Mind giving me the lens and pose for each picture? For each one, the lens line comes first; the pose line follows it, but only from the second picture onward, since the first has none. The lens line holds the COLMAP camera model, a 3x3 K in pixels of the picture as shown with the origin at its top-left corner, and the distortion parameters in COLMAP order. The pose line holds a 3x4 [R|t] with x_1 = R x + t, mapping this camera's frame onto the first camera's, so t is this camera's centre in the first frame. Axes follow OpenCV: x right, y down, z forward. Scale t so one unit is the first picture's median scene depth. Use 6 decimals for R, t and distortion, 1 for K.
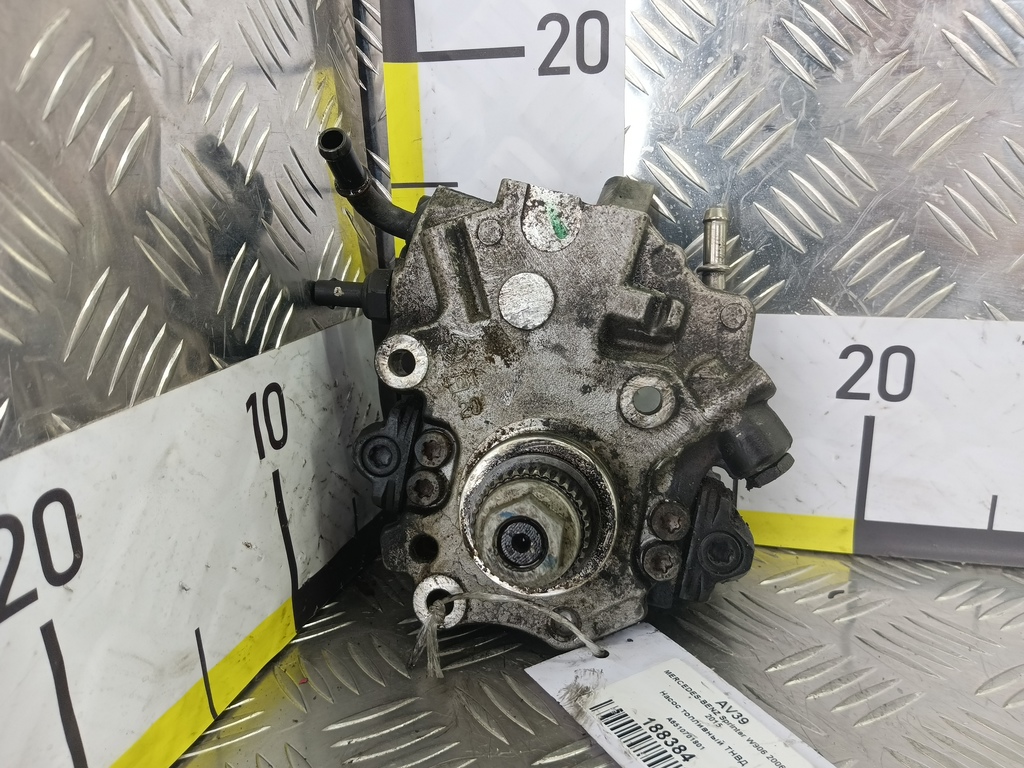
lens RADIAL K [[871.9, 0, 515.8], [0, 871.9, 384.7], [0, 0, 1]] dist [0.070457, -0.192762]
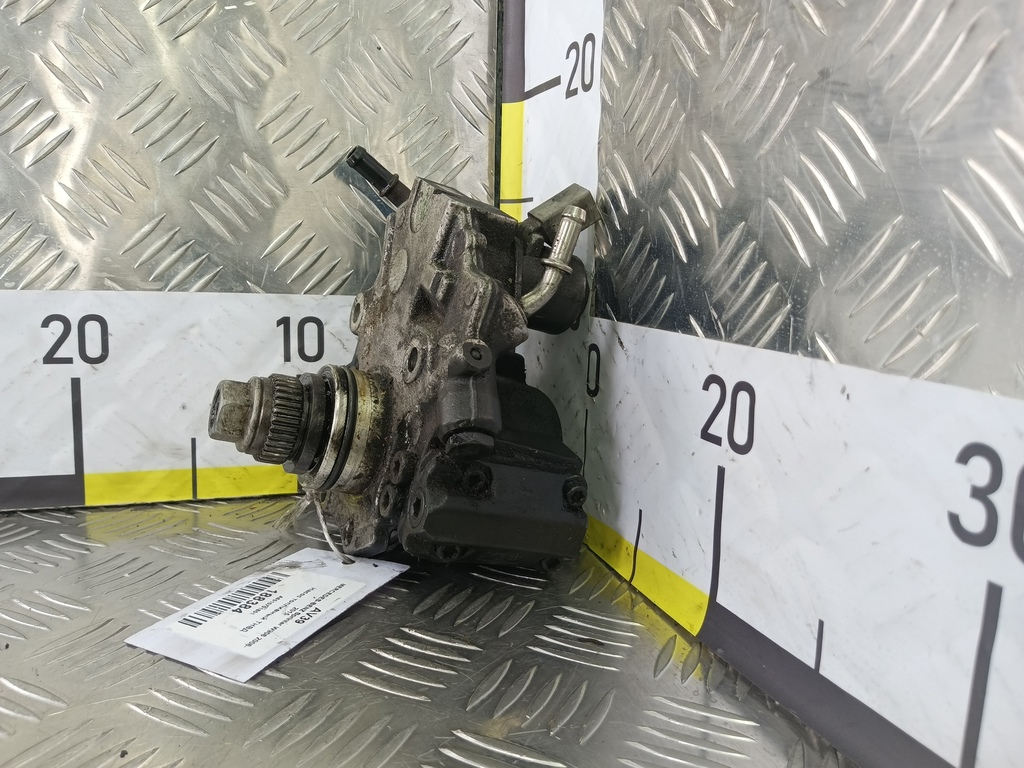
lens RADIAL K [[862.9, 0, 516.2], [0, 862.9, 388.5], [0, 0, 1]] dist [0.090014, -0.223879]
pose [[0.546135, 0.162220, -0.821840, 1.152562], [-0.254992, 0.966707, 0.021365, -0.003416], [0.797944, 0.197894, 0.569318, 0.466660]]
